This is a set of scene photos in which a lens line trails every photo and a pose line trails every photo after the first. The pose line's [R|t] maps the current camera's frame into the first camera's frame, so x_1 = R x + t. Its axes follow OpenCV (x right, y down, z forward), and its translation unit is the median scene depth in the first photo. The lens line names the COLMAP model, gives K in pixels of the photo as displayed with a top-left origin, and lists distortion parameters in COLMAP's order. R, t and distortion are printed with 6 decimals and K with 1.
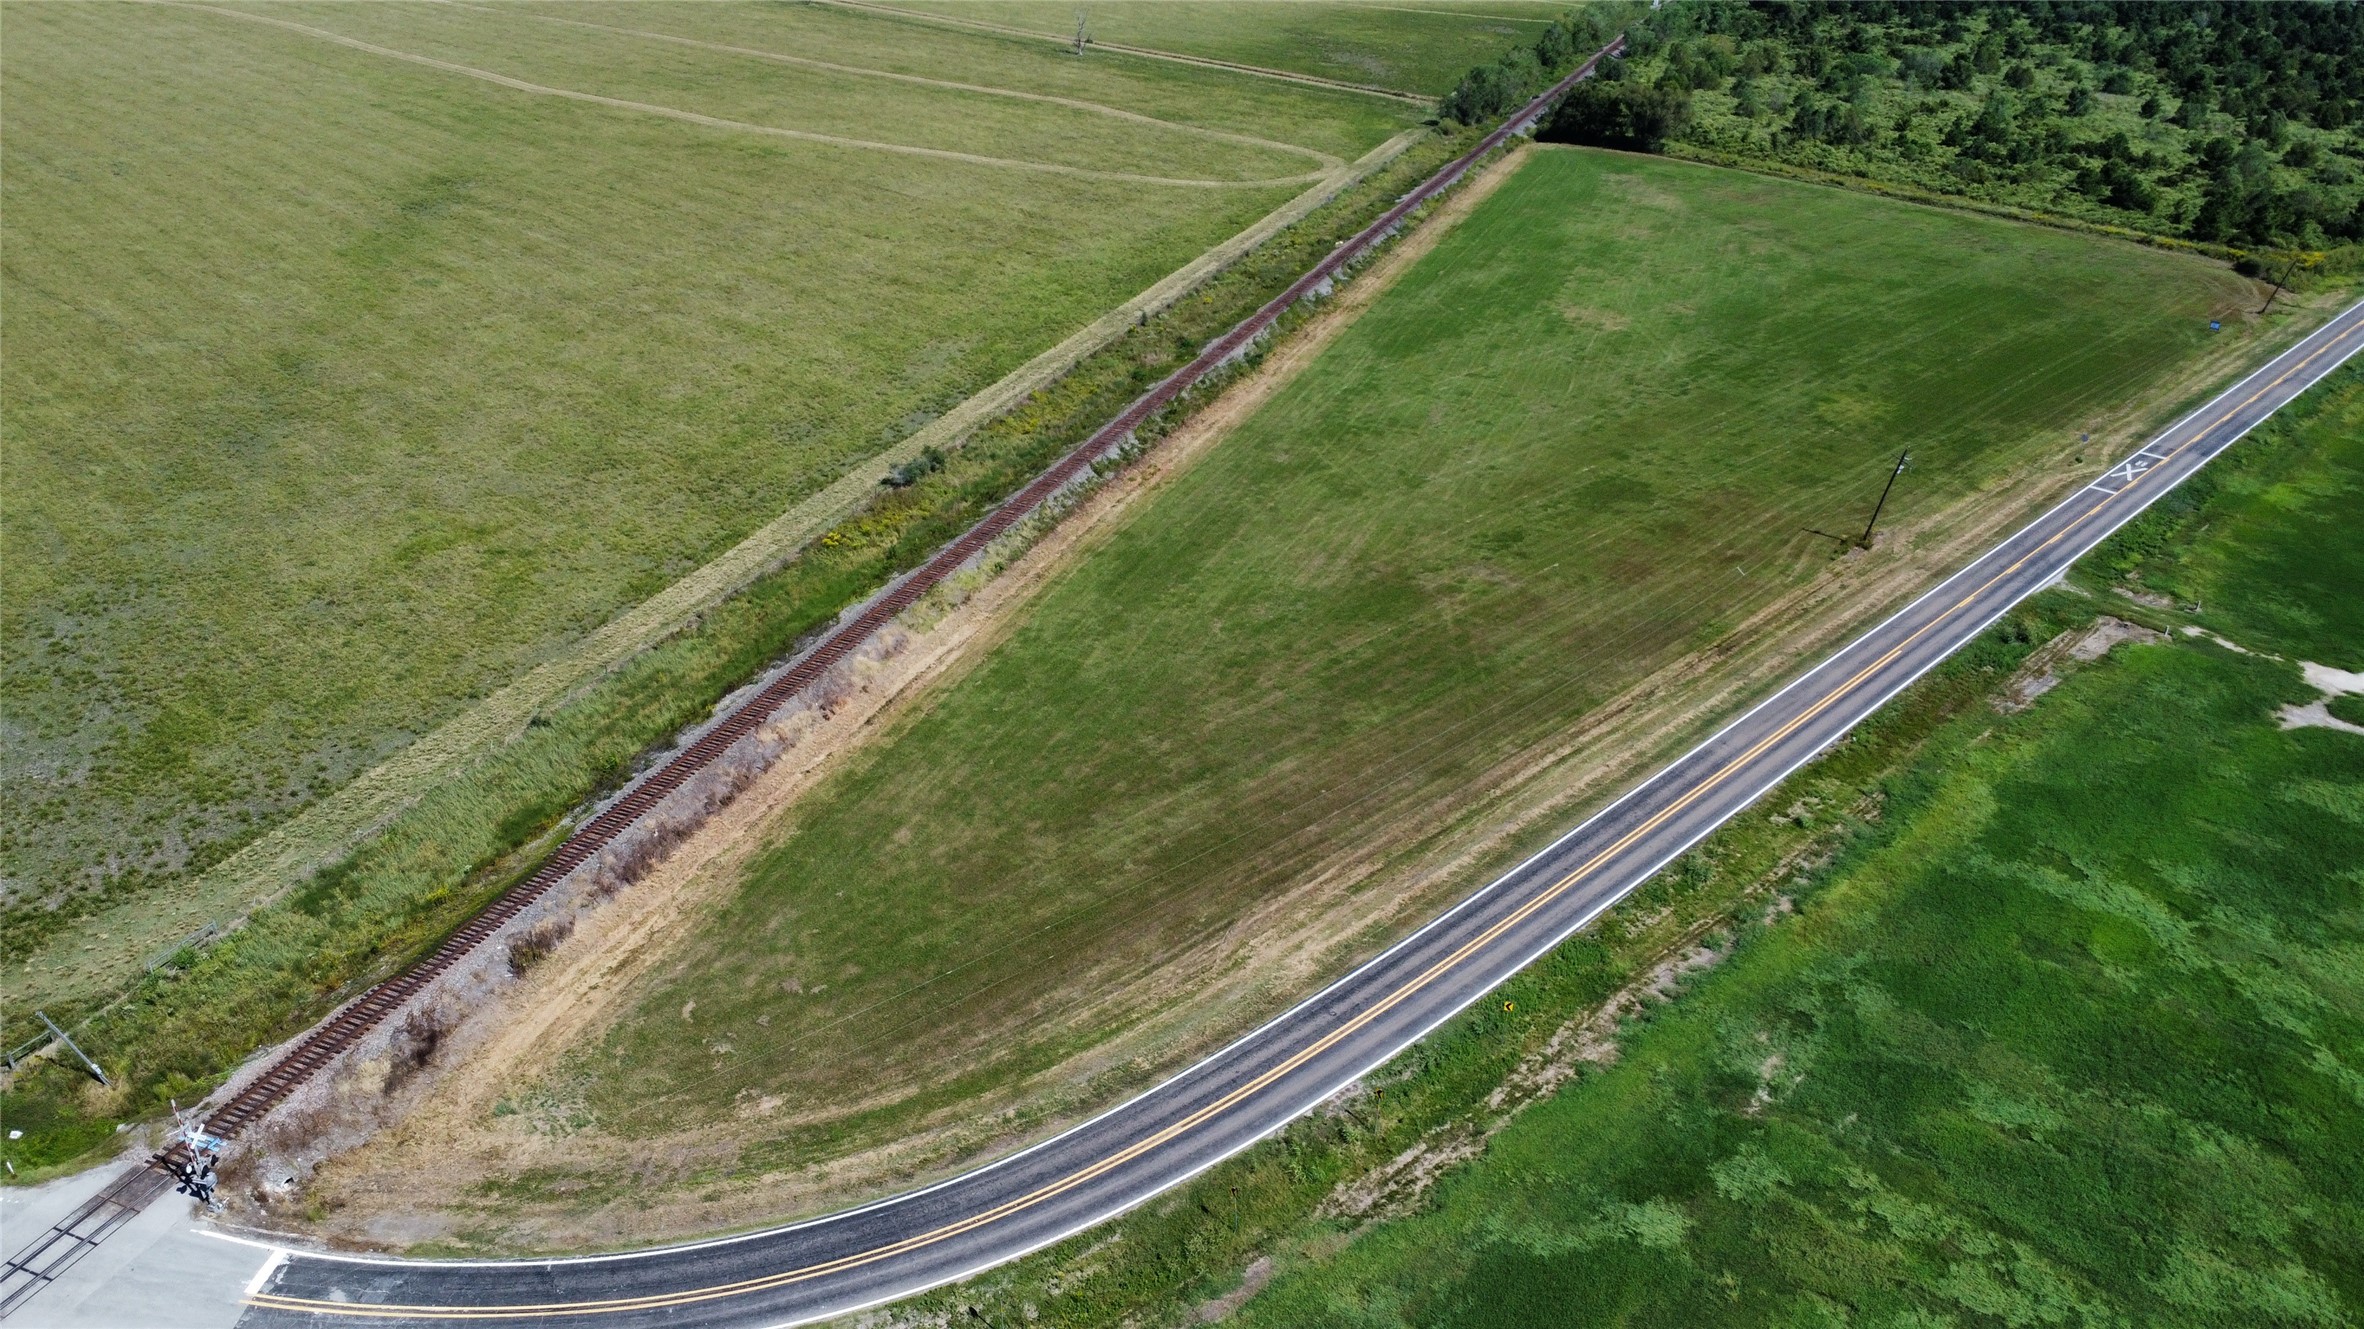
lens RADIAL K [[1711.2, 0, 1171.5], [0, 1711.2, 669.6], [0, 0, 1]] dist [-0.023622, -0.020011]
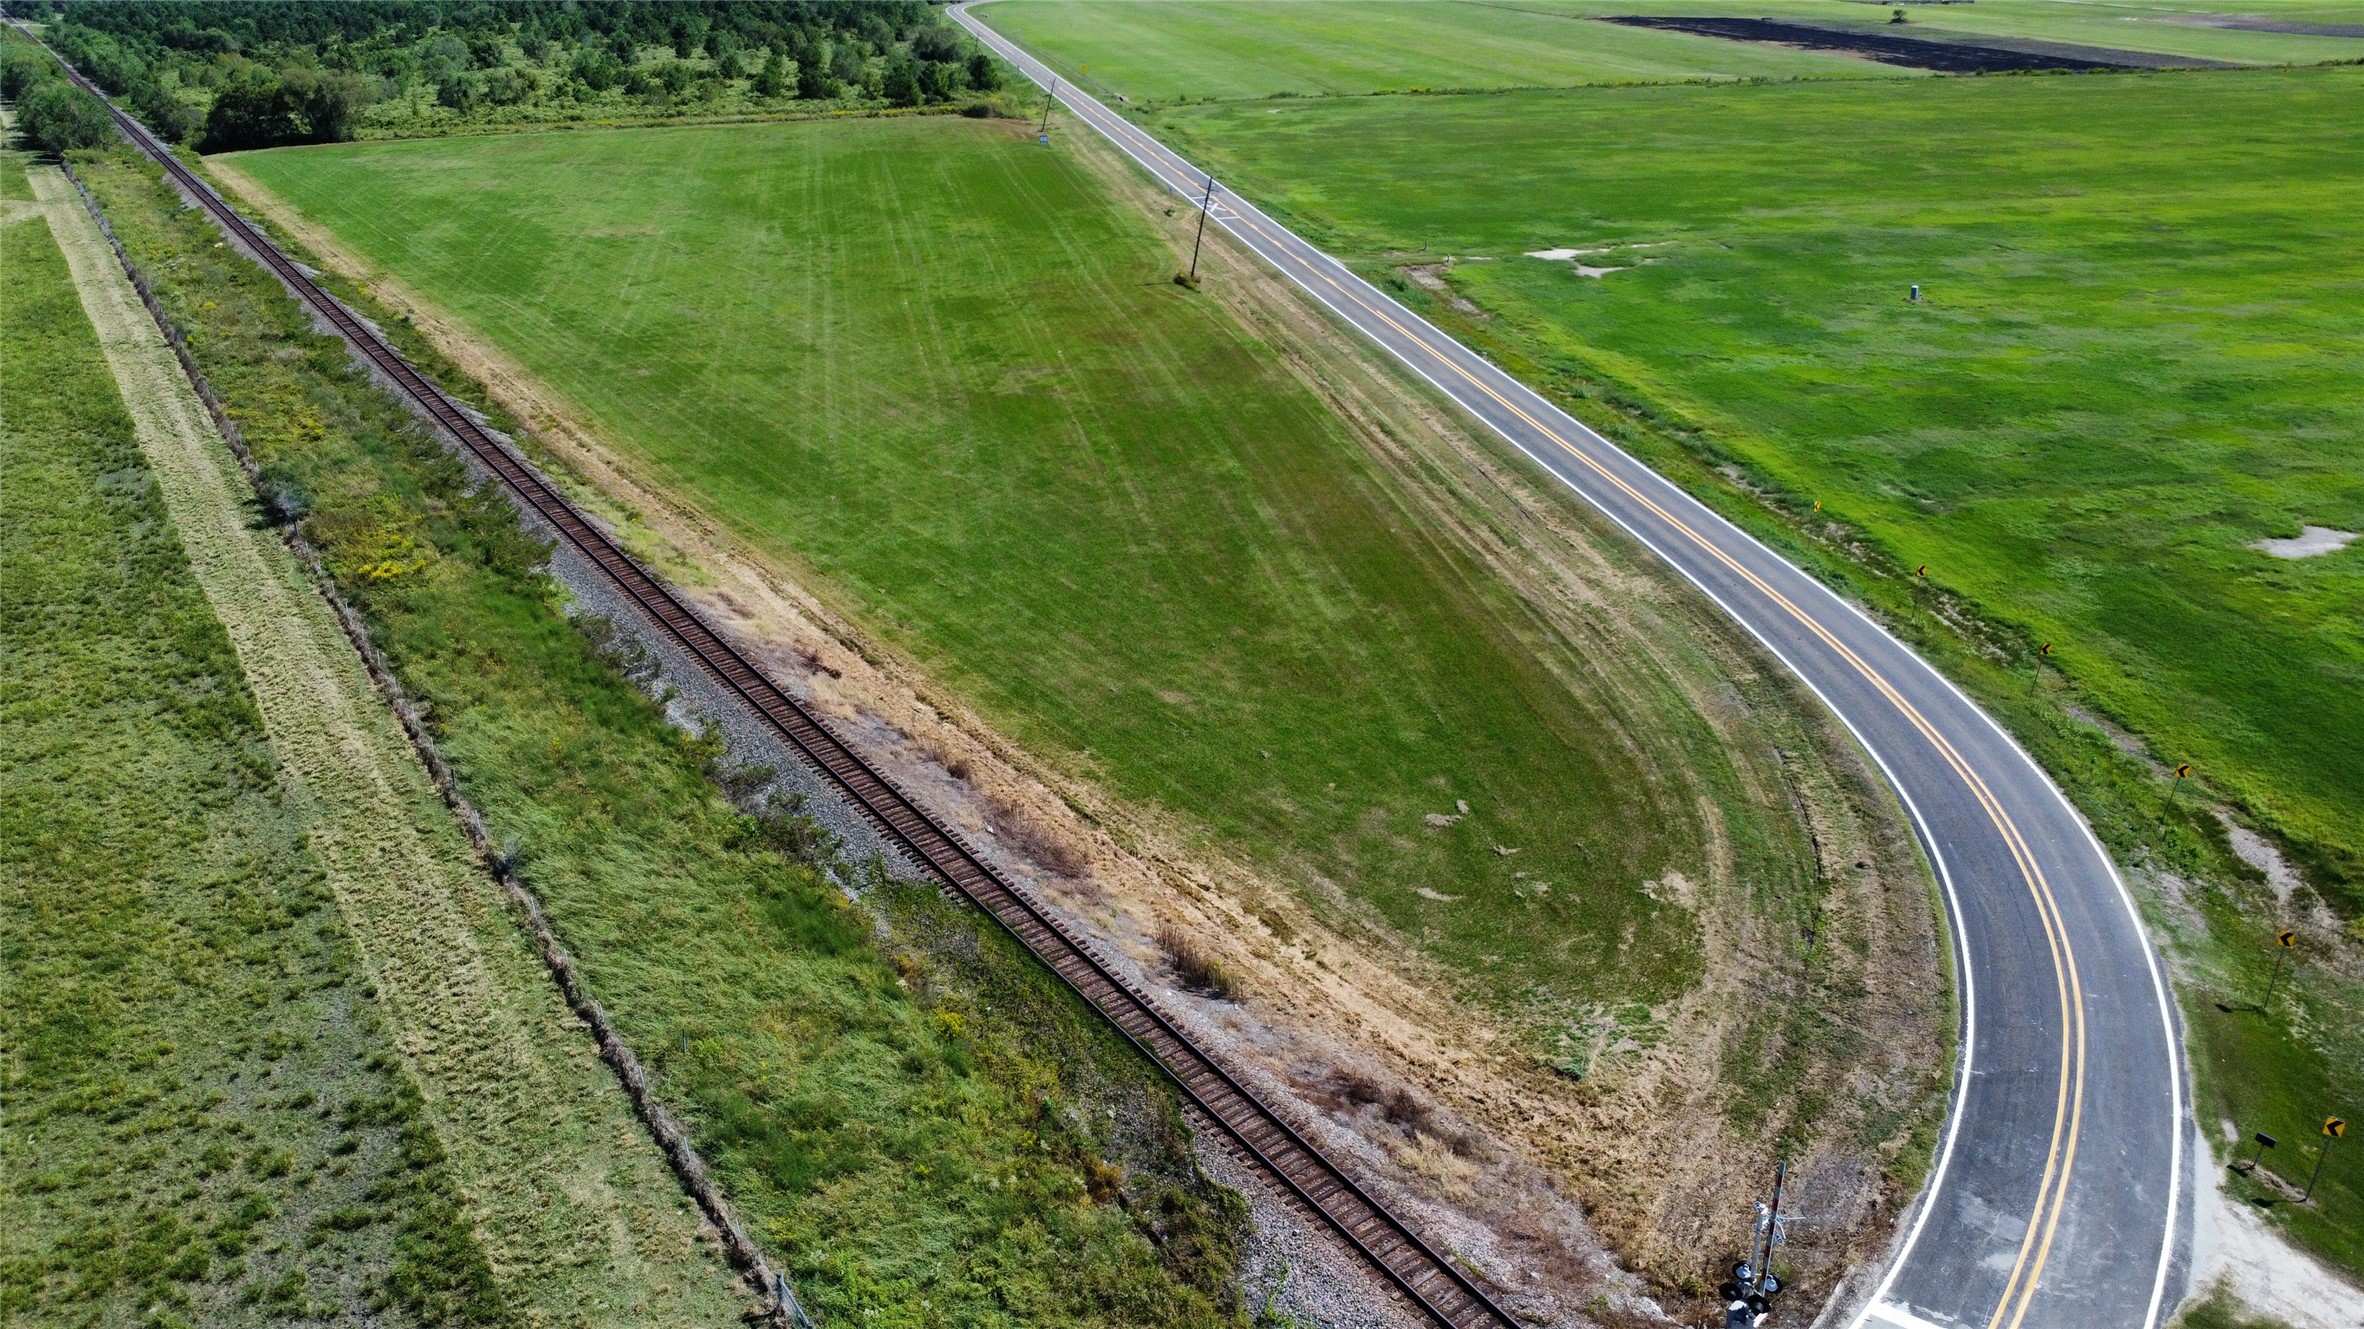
lens RADIAL K [[1711.2, 0, 1163.9], [0, 1711.2, 659.4], [0, 0, 1]] dist [-0.023622, -0.020011]
pose [[0.570592, -0.369856, 0.733234, -0.530598], [0.407431, 0.902706, 0.138283, -0.015885], [-0.713039, 0.219839, 0.665767, 0.392688]]
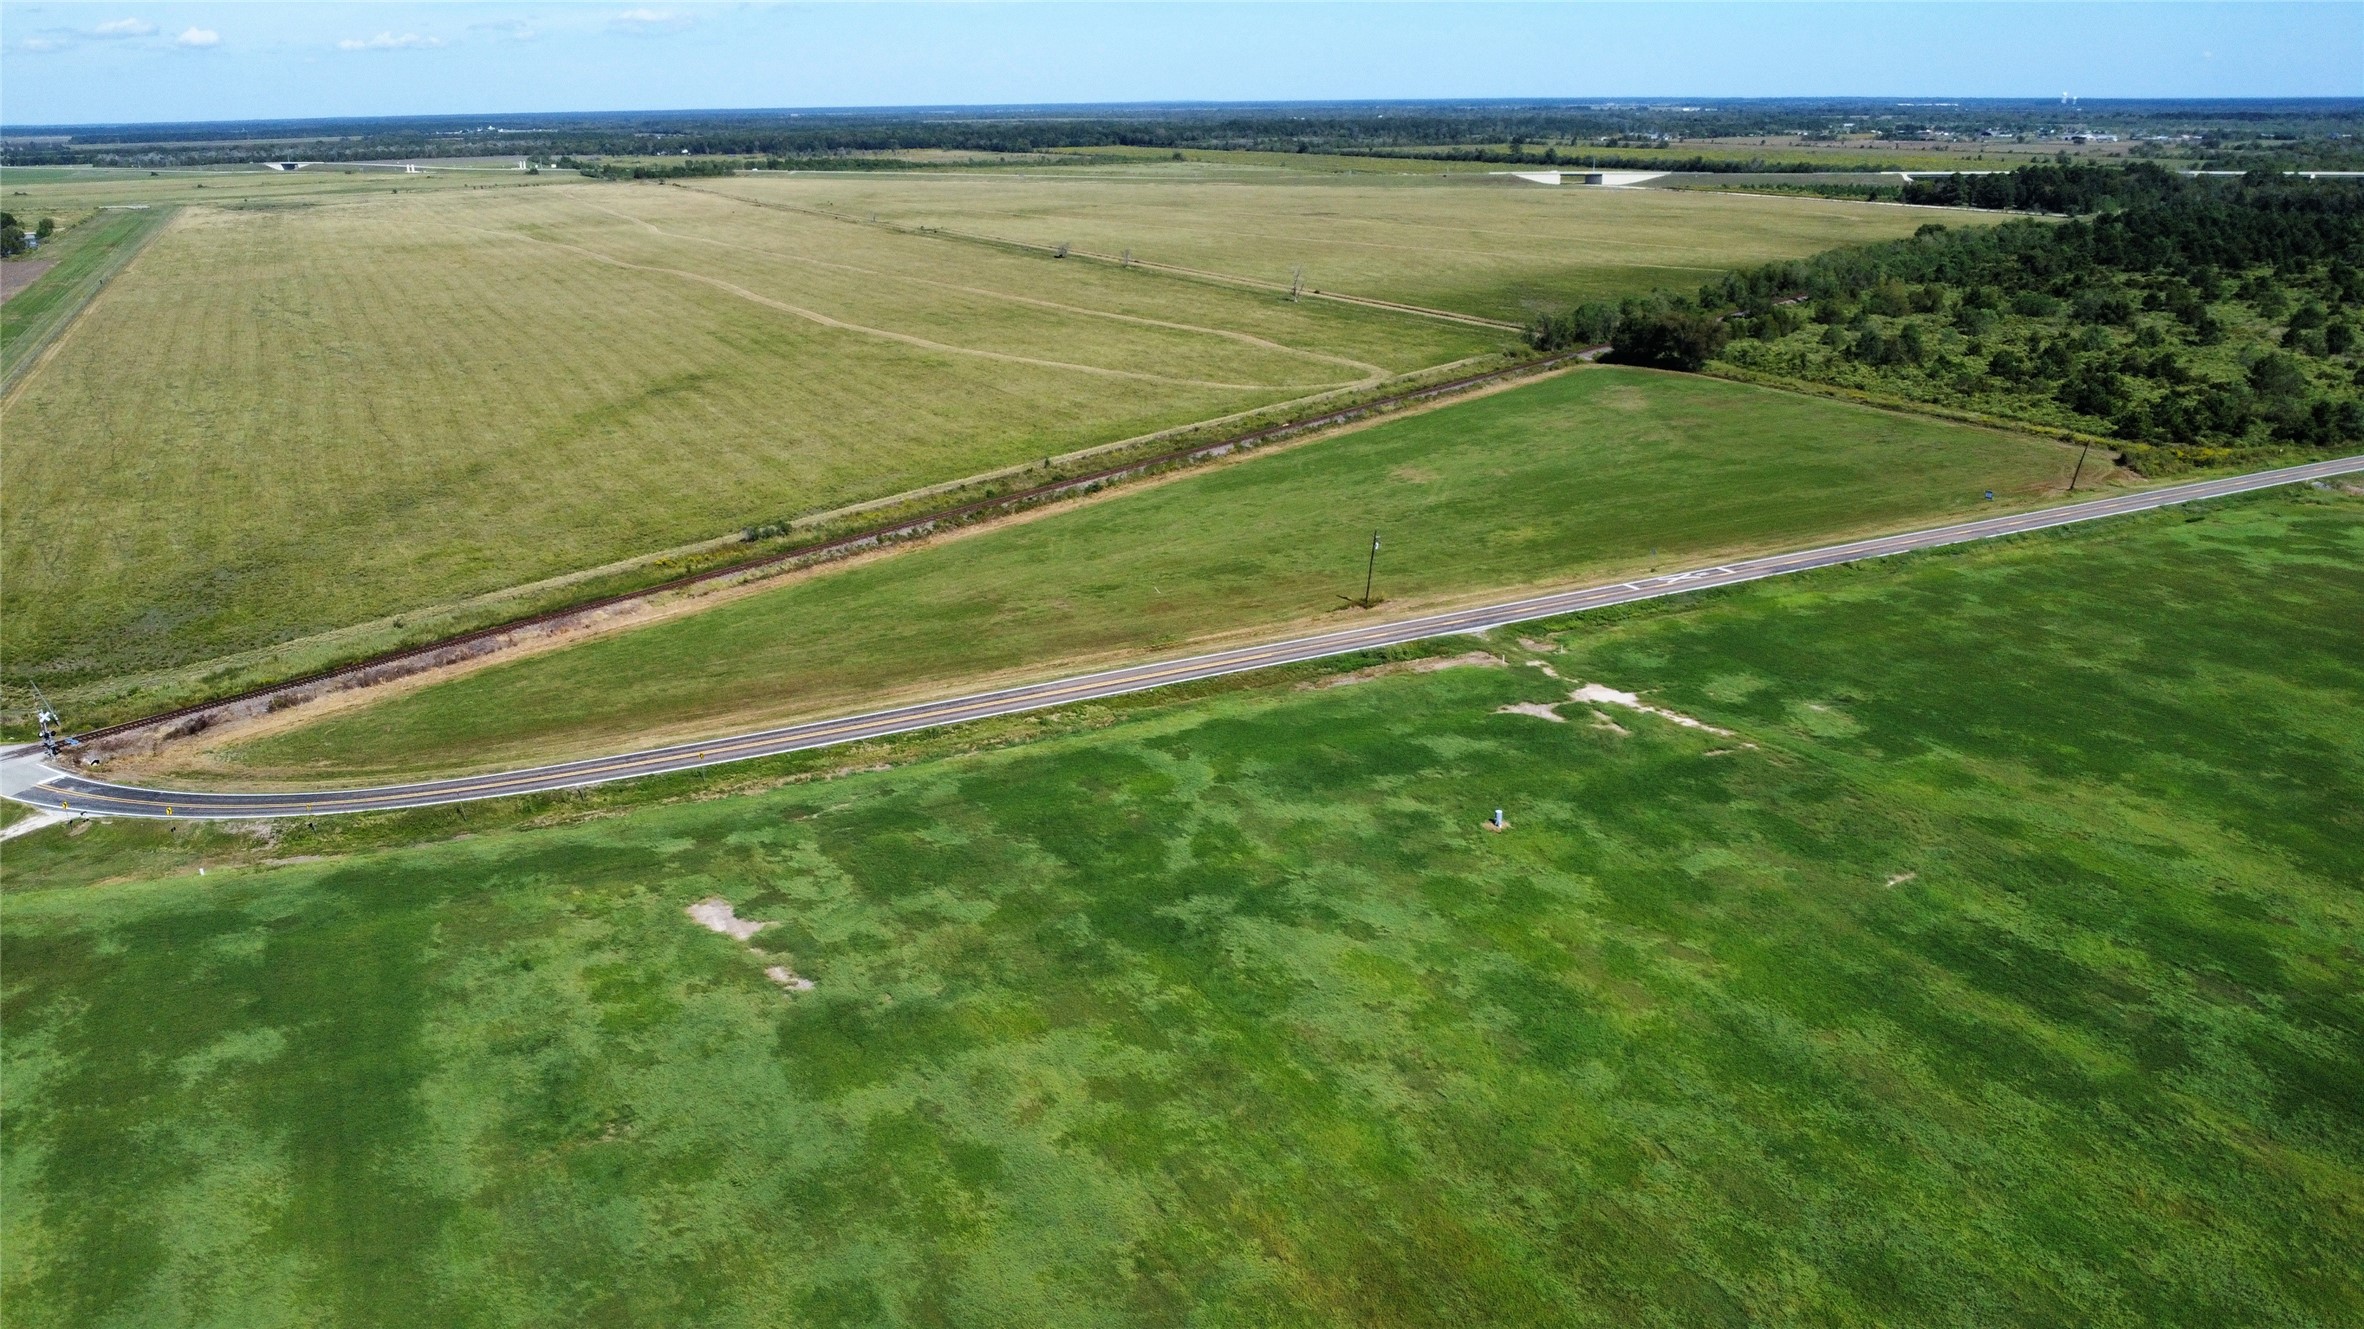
lens RADIAL K [[1711.2, 0, 1176.1], [0, 1711.2, 661.9], [0, 0, 1]] dist [-0.023622, -0.020011]
pose [[0.950549, 0.055455, -0.305582, 0.748509], [-0.102626, 0.984744, -0.140526, 0.189588], [0.293127, 0.164937, 0.941739, -0.311983]]
